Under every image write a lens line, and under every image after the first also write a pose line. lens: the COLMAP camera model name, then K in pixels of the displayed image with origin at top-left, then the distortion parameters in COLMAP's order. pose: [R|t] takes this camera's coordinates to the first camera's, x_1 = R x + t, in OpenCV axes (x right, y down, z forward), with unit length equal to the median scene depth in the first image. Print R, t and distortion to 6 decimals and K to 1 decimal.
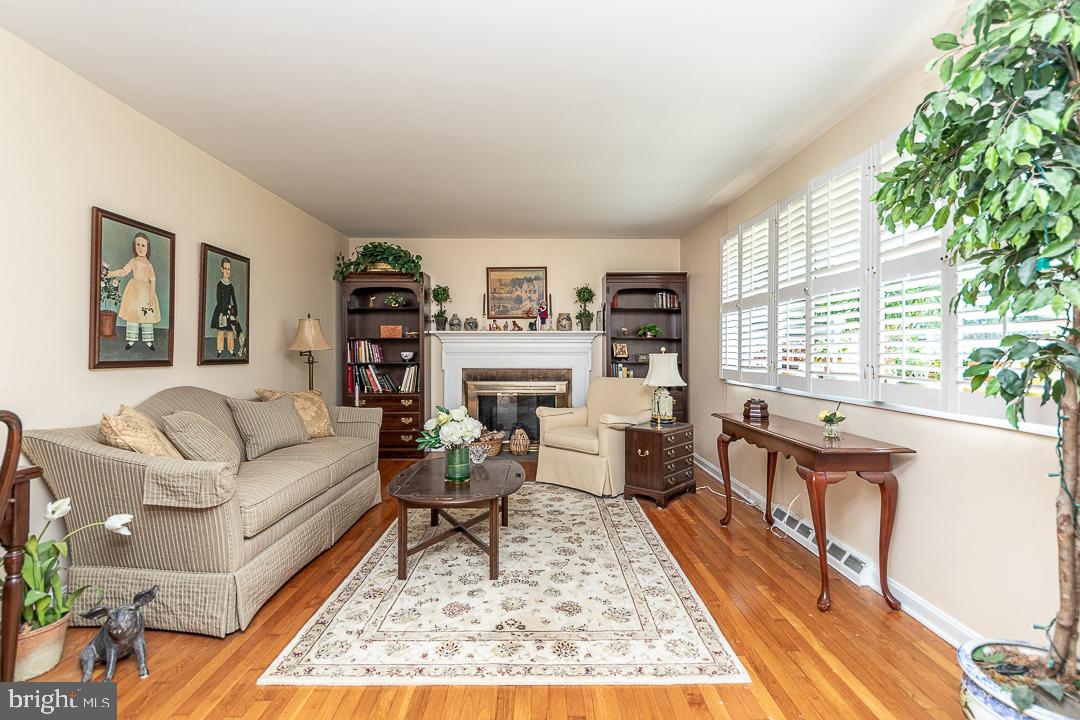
lens RADIAL K [[507.8, 0, 532.7], [0, 507.8, 358.3], [0, 0, 1]] dist [0.010743, -0.001704]
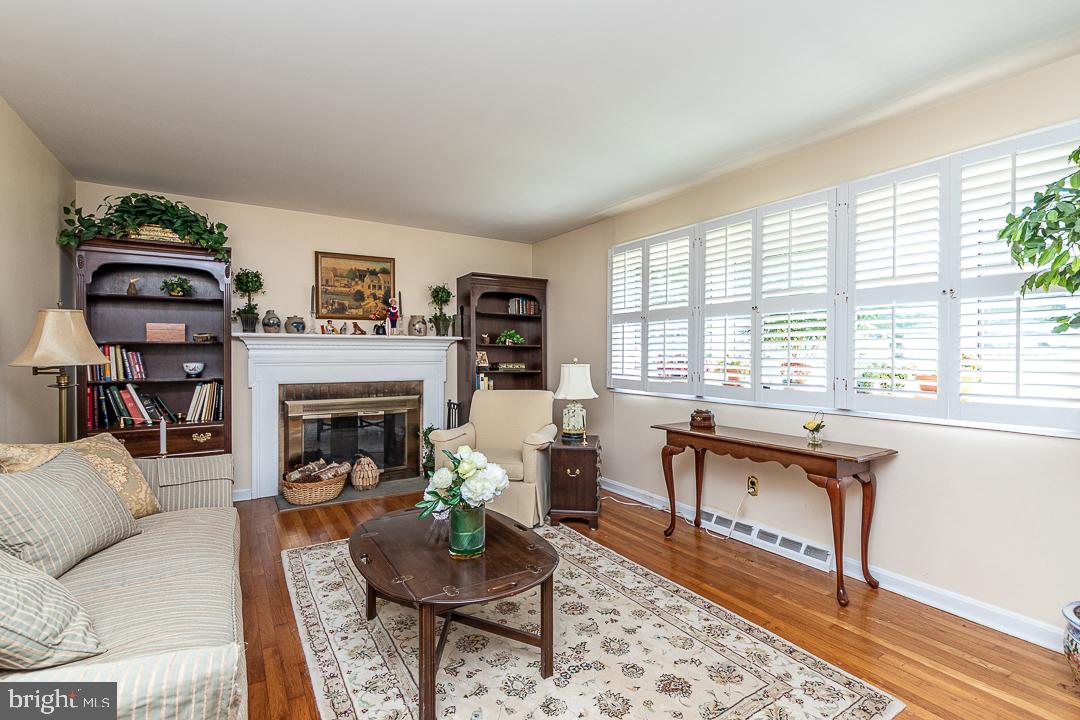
lens RADIAL K [[507.8, 0, 542.7], [0, 507.8, 357.8], [0, 0, 1]] dist [0.010743, -0.001704]
pose [[0.841760, -0.004462, 0.539833, -0.227332], [0.006818, 0.999974, -0.002365, -0.014707], [-0.539808, 0.005672, 0.841769, 0.174432]]
